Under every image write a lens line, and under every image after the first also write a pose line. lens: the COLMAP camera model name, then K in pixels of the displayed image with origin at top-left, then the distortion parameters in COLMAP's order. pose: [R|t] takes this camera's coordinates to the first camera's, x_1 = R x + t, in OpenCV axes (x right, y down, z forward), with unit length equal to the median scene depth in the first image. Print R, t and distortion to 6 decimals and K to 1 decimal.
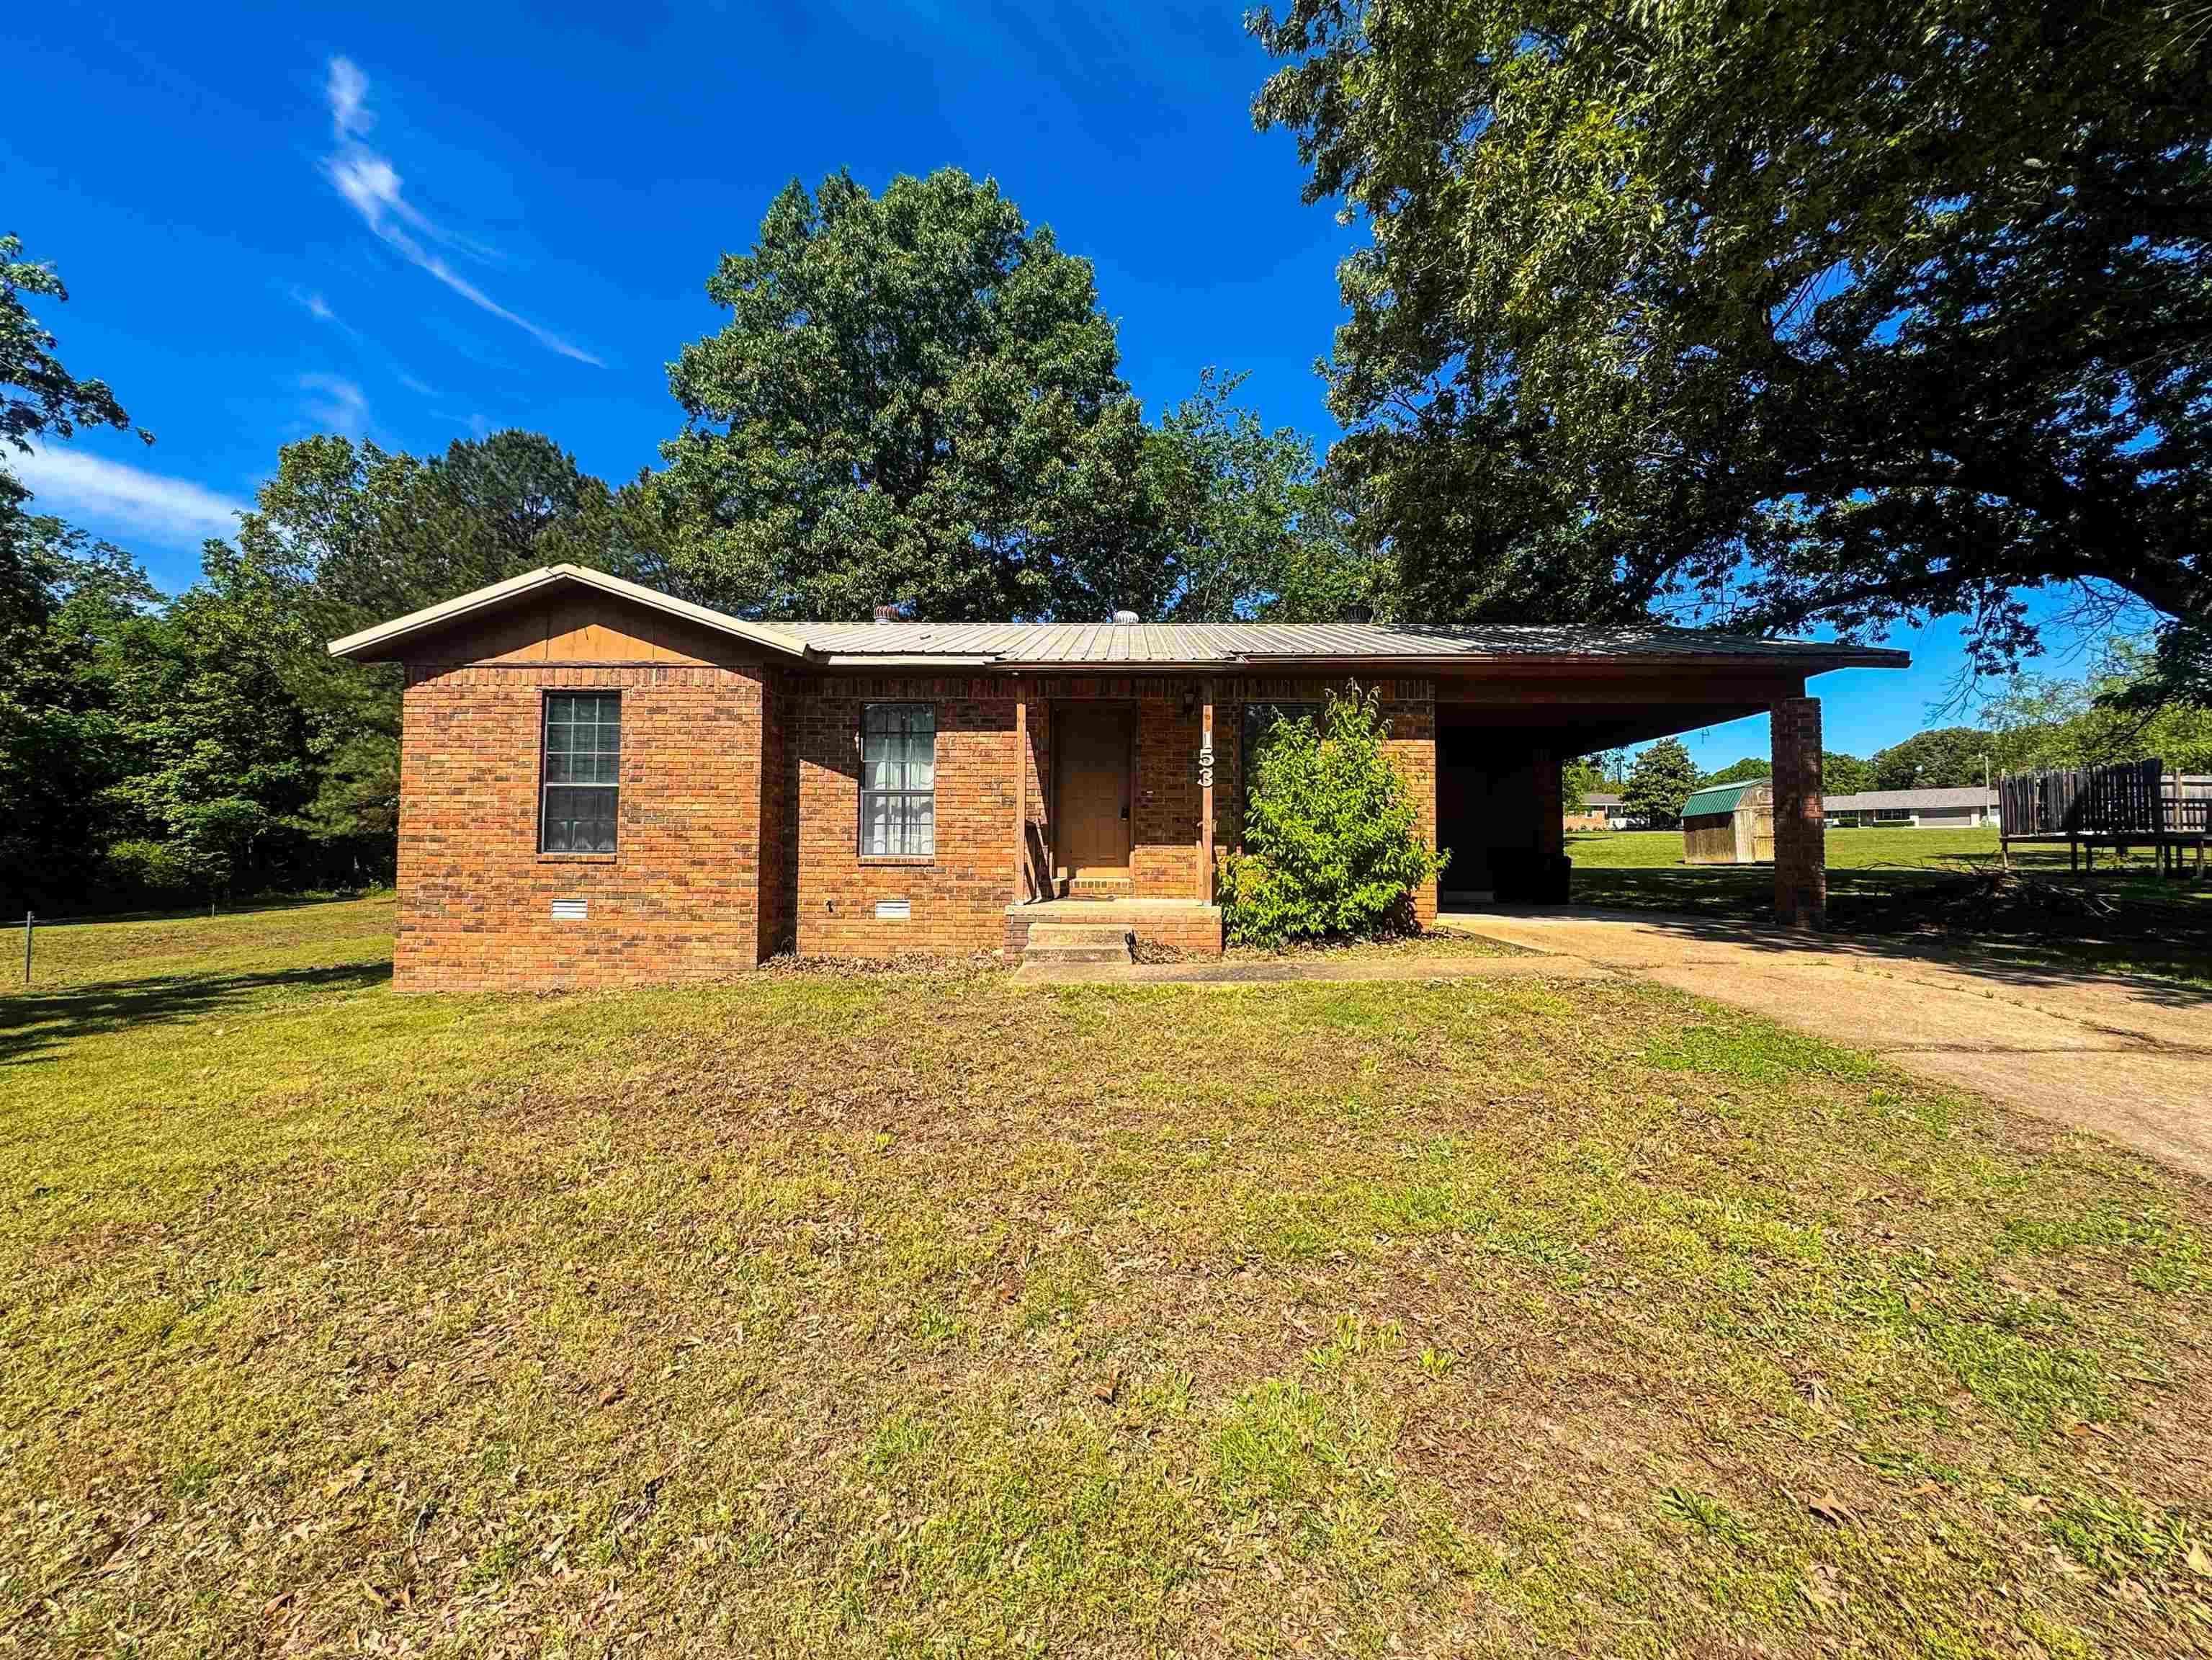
lens RADIAL K [[896.2, 0, 1108.1], [0, 896.2, 799.5], [0, 0, 1]] dist [0.000158, -0.000017]
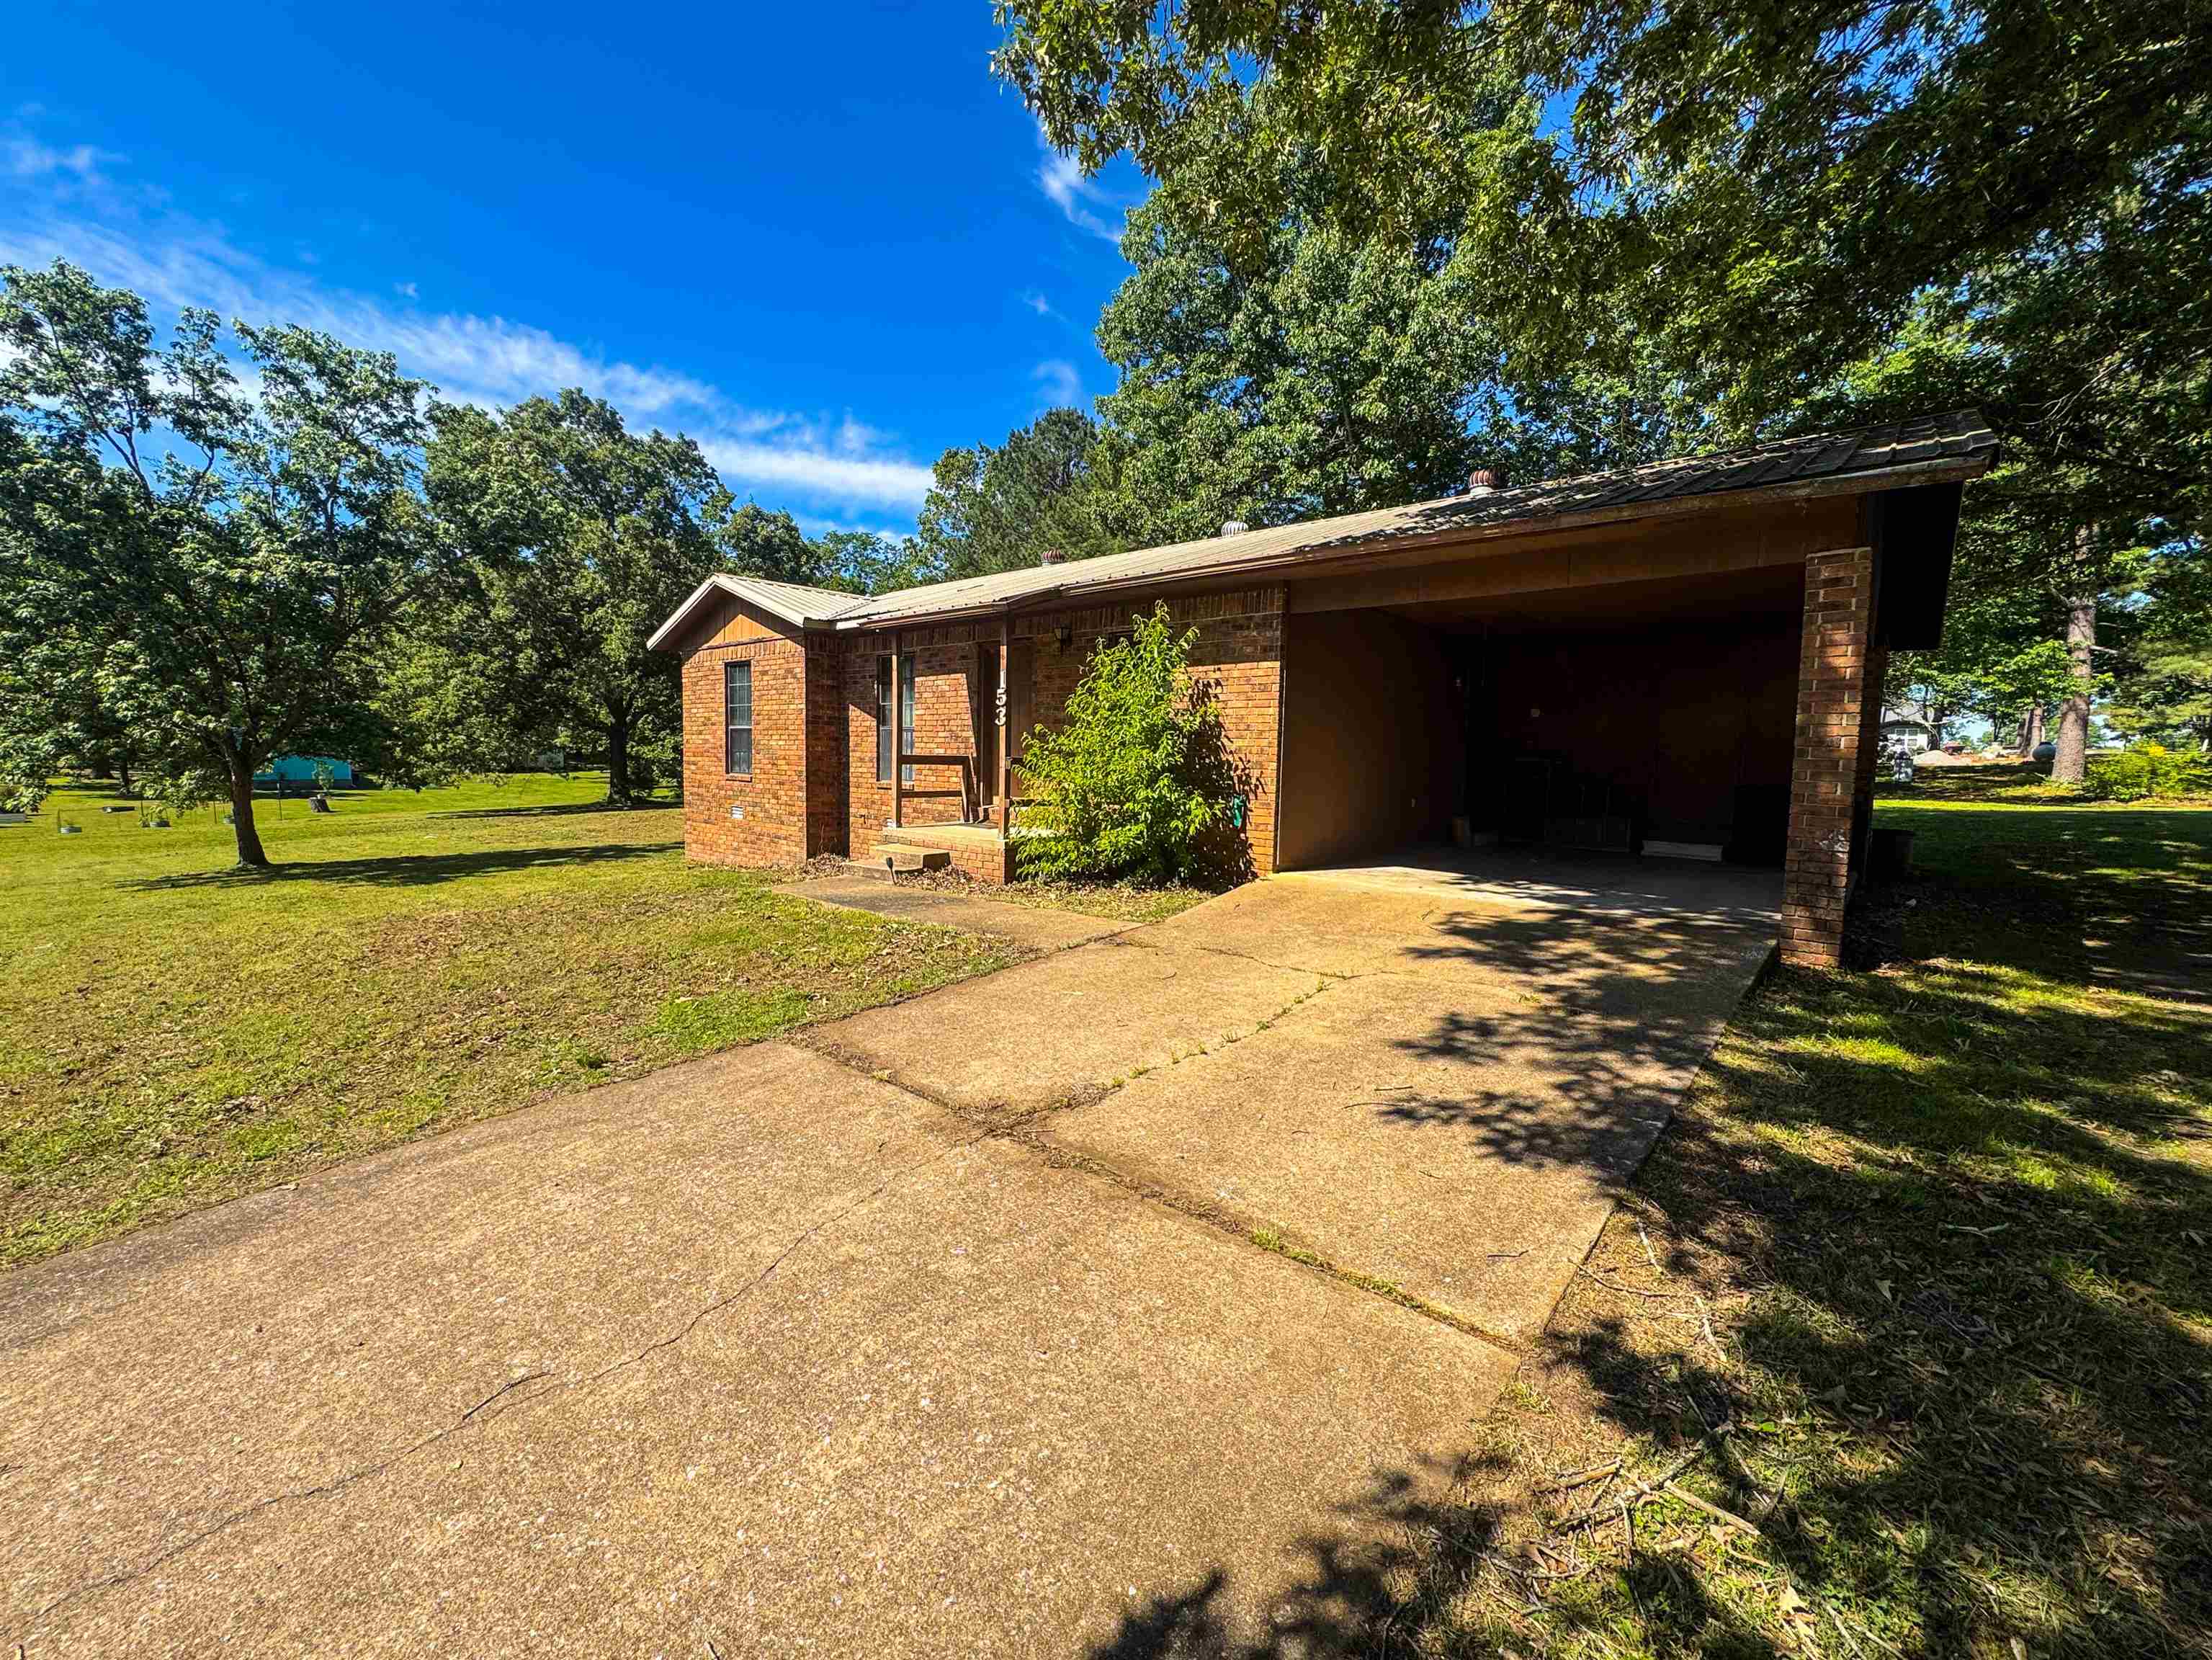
lens RADIAL K [[996.9, 0, 1106.0], [0, 996.9, 830.0], [0, 0, 1]] dist [0.000699, 0.000438]
pose [[0.737167, 0.058904, -0.673138, 0.904526], [0.022303, 0.993529, 0.111365, -0.016764], [0.675342, -0.097107, 0.731083, 0.192934]]
